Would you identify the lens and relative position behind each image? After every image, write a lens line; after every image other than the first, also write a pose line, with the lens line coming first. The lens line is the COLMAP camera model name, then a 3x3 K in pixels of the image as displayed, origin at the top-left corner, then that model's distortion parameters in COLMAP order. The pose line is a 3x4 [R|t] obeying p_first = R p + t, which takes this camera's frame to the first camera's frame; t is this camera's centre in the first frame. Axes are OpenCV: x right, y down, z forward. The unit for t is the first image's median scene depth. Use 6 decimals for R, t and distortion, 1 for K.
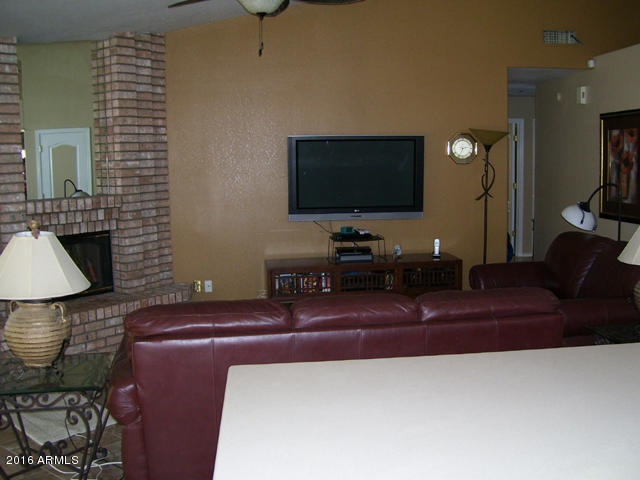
lens RADIAL K [[701.8, 0, 342.2], [0, 701.8, 242.1], [0, 0, 1]] dist [-0.184406, 0.151163]
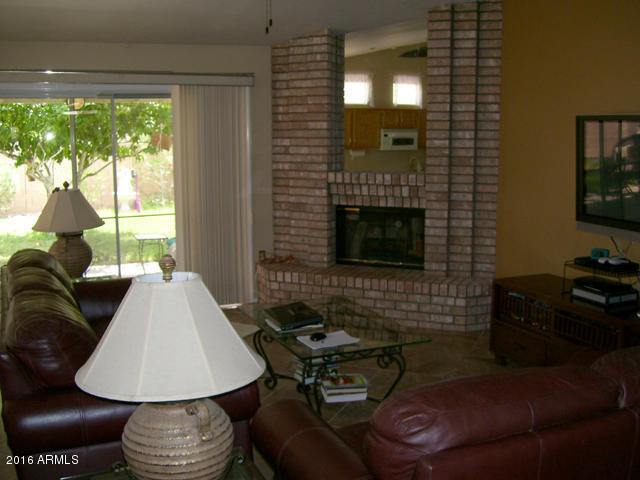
lens RADIAL K [[701.8, 0, 342.2], [0, 701.8, 242.1], [0, 0, 1]] dist [-0.184406, 0.151163]
pose [[0.271259, 0.167289, -0.947857, 0.616197], [-0.125034, 0.982560, 0.137632, -0.096924], [0.954351, 0.081180, 0.287445, 0.618602]]
